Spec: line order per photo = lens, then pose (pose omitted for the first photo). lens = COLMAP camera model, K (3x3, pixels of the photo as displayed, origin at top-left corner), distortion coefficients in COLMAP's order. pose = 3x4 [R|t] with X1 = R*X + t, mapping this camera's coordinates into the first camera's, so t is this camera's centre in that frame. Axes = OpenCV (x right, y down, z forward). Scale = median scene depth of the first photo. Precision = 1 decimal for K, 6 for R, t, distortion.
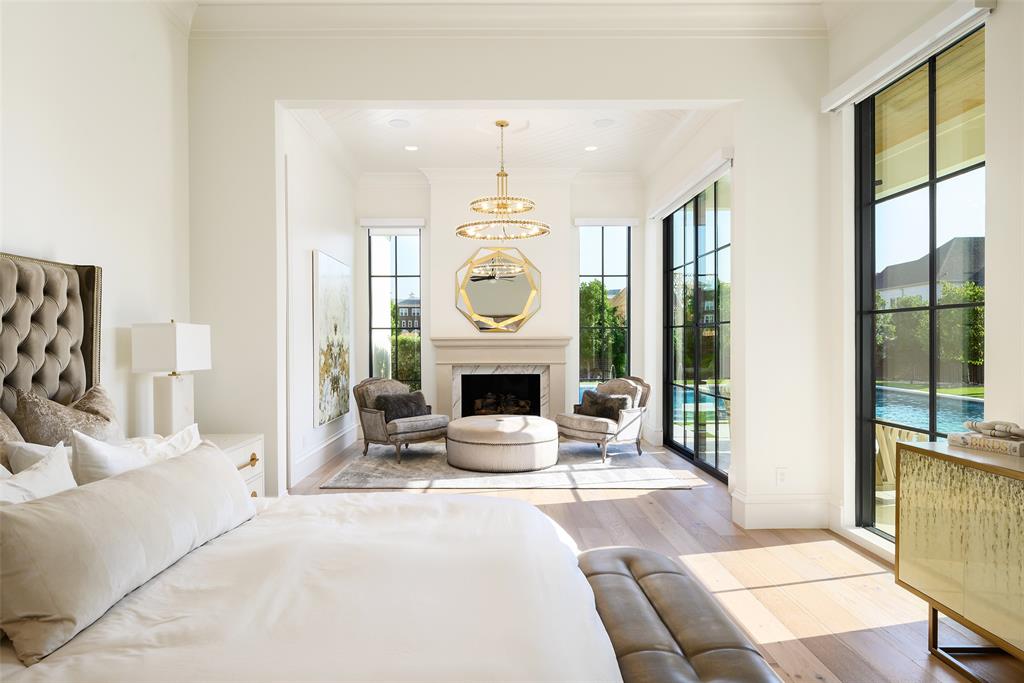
lens RADIAL K [[606.1, 0, 510.2], [0, 606.1, 344.2], [0, 0, 1]] dist [-0.028730, -0.001081]
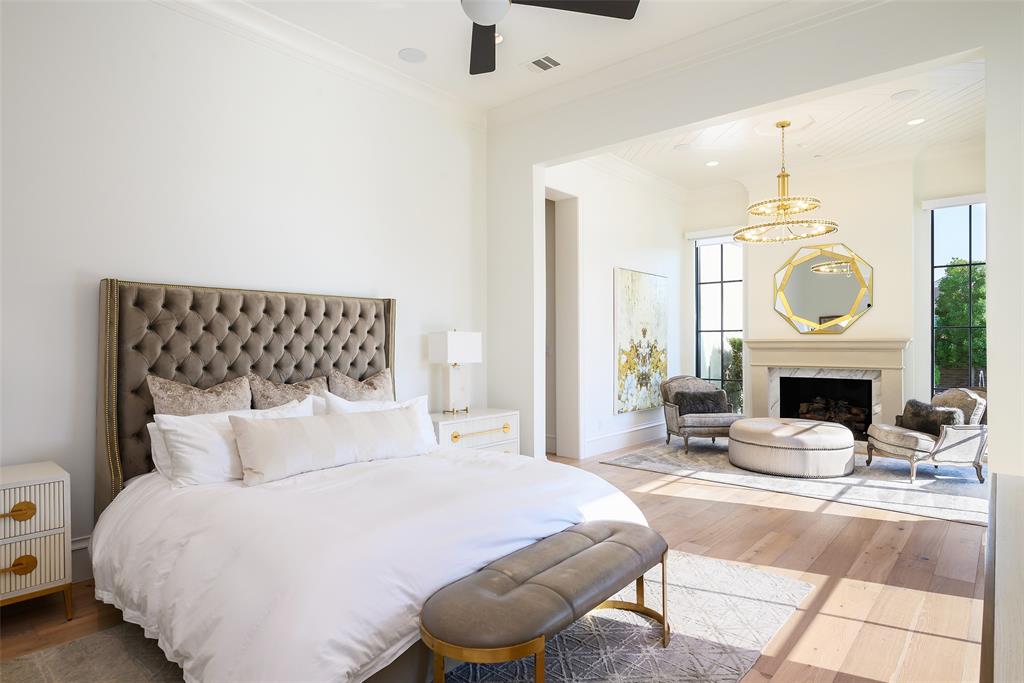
lens RADIAL K [[572.2, 0, 512.7], [0, 572.2, 339.7], [0, 0, 1]] dist [-0.018424, -0.000896]
pose [[0.750455, -0.000990, -0.660921, 0.255802], [-0.005001, 0.999962, -0.007176, -0.002295], [0.660903, 0.008691, 0.750421, 0.006987]]
